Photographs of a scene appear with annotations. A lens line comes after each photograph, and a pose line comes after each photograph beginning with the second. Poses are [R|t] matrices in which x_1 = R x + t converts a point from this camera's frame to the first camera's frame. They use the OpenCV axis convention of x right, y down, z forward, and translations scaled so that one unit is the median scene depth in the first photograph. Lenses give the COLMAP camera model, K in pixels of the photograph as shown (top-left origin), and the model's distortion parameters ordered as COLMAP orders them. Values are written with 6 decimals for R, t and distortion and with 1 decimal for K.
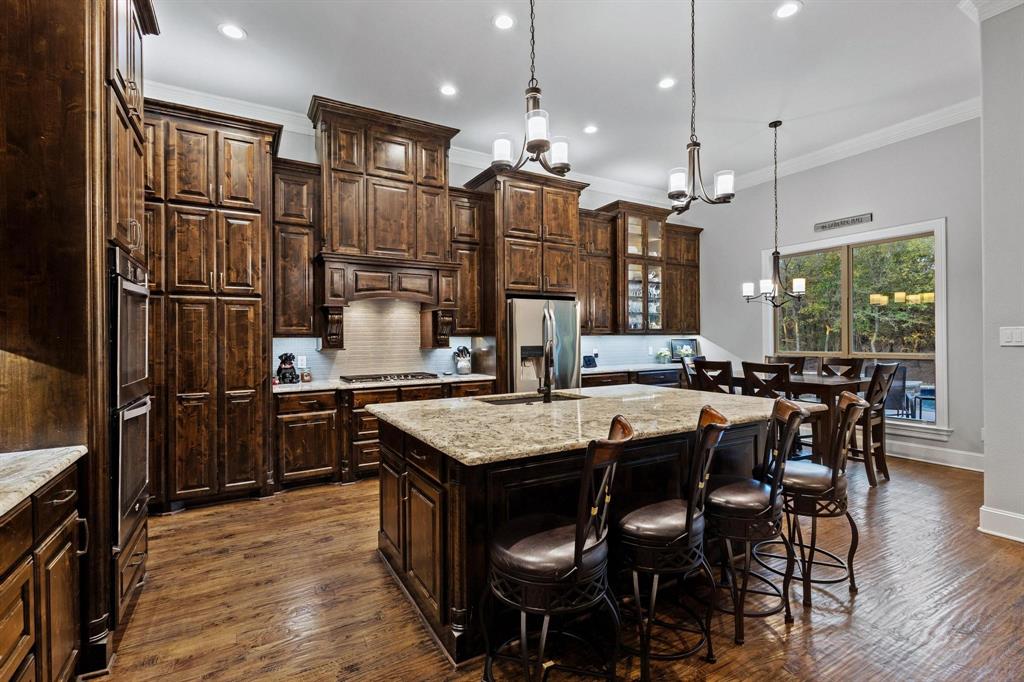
lens RADIAL K [[467.9, 0, 512.9], [0, 467.9, 338.5], [0, 0, 1]] dist [0.001258, -0.000014]
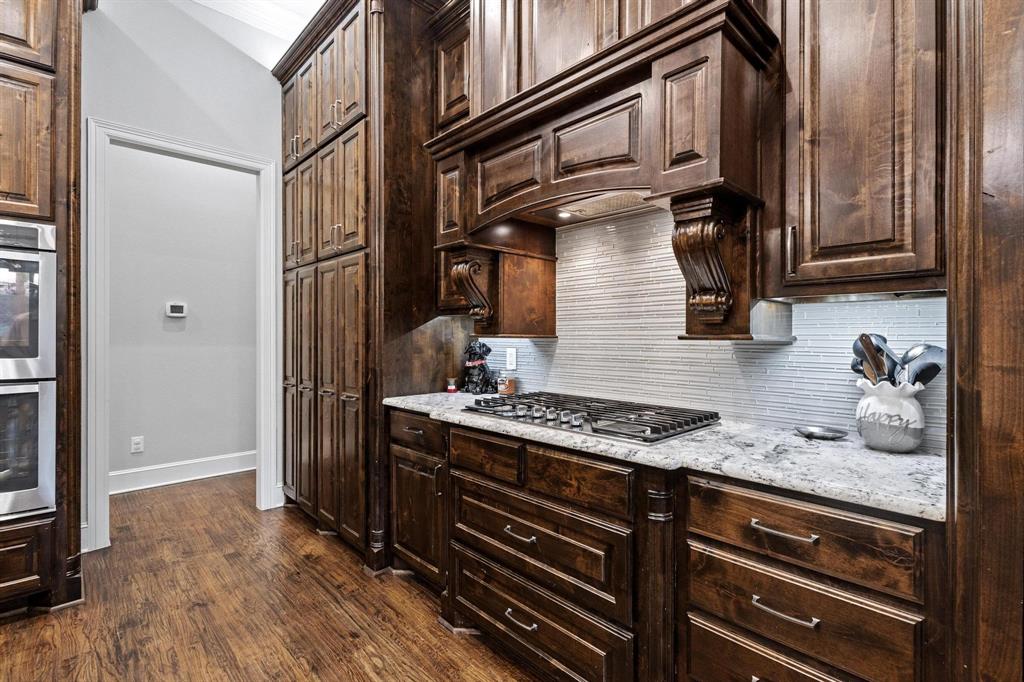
lens RADIAL K [[467.9, 0, 511.1], [0, 467.9, 336.2], [0, 0, 1]] dist [0.001258, -0.000014]
pose [[0.226824, 0.006031, -0.973917, 0.124826], [-0.006526, 0.999968, 0.004672, 0.024859], [0.973914, 0.005296, 0.226856, 1.071435]]
